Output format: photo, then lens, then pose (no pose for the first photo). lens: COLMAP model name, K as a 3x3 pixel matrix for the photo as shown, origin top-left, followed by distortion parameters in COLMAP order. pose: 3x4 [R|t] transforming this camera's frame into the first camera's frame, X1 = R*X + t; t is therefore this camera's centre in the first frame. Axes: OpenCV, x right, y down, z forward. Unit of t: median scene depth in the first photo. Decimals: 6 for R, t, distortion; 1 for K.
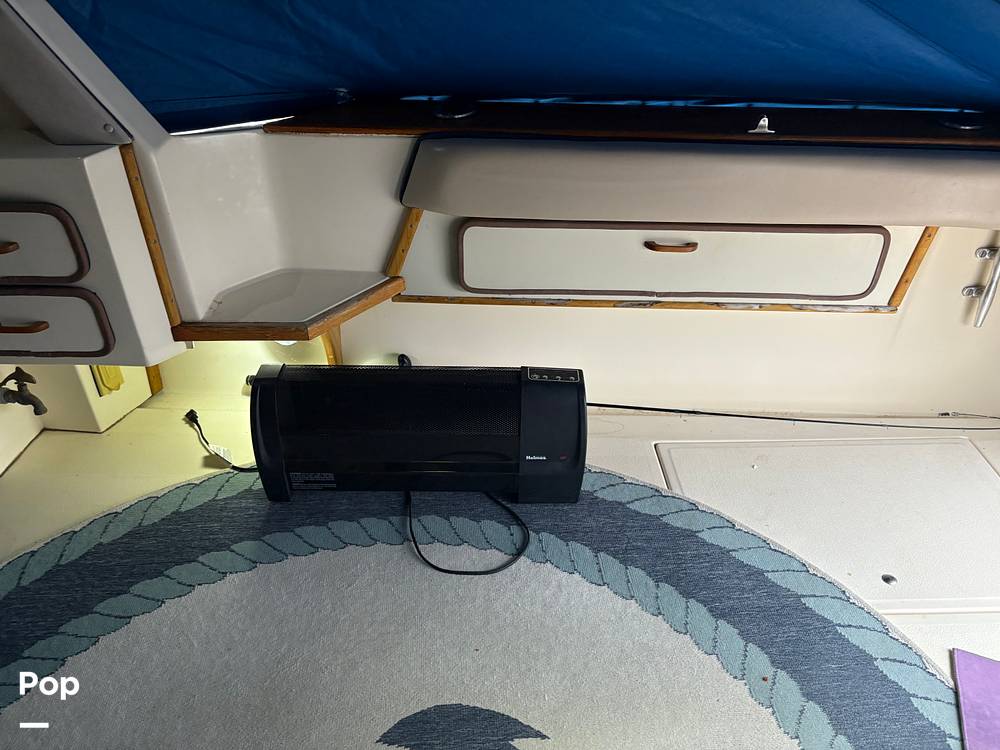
lens RADIAL K [[754.4, 0, 500.0], [0, 754.4, 375.0], [0, 0, 1]] dist [0.059970, -0.072557]
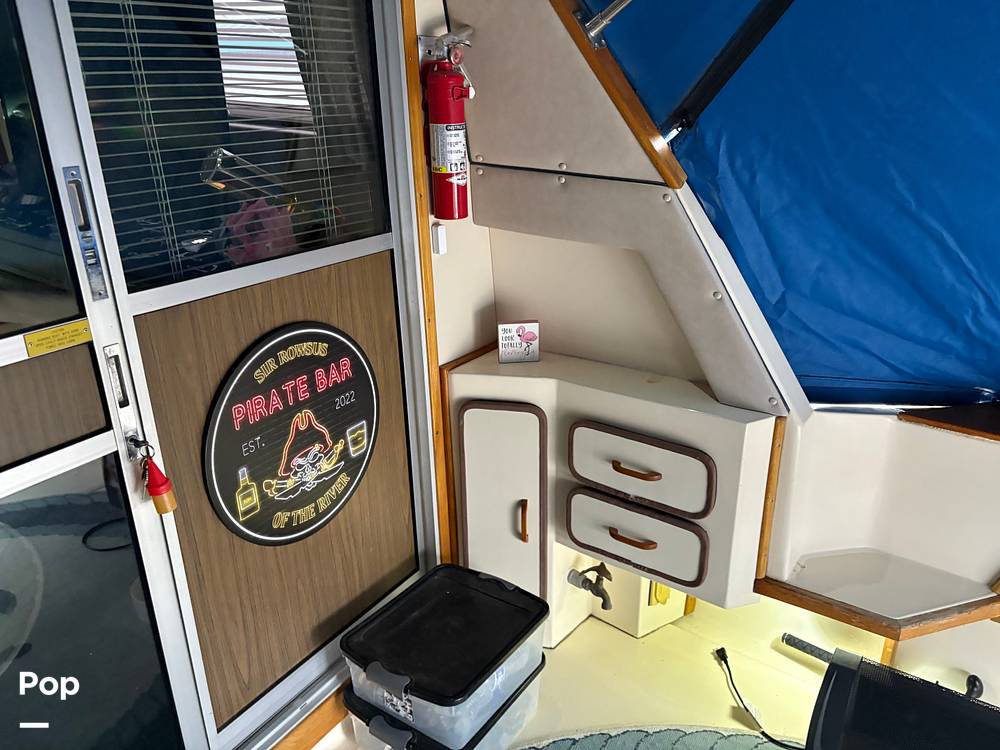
lens RADIAL K [[754.4, 0, 500.0], [0, 754.4, 375.0], [0, 0, 1]] dist [0.059970, -0.072557]
pose [[0.820857, 0.188803, -0.539025, -0.209837], [-0.317668, 0.935252, -0.156174, -0.049479], [0.474638, 0.299427, 0.827685, -0.100461]]
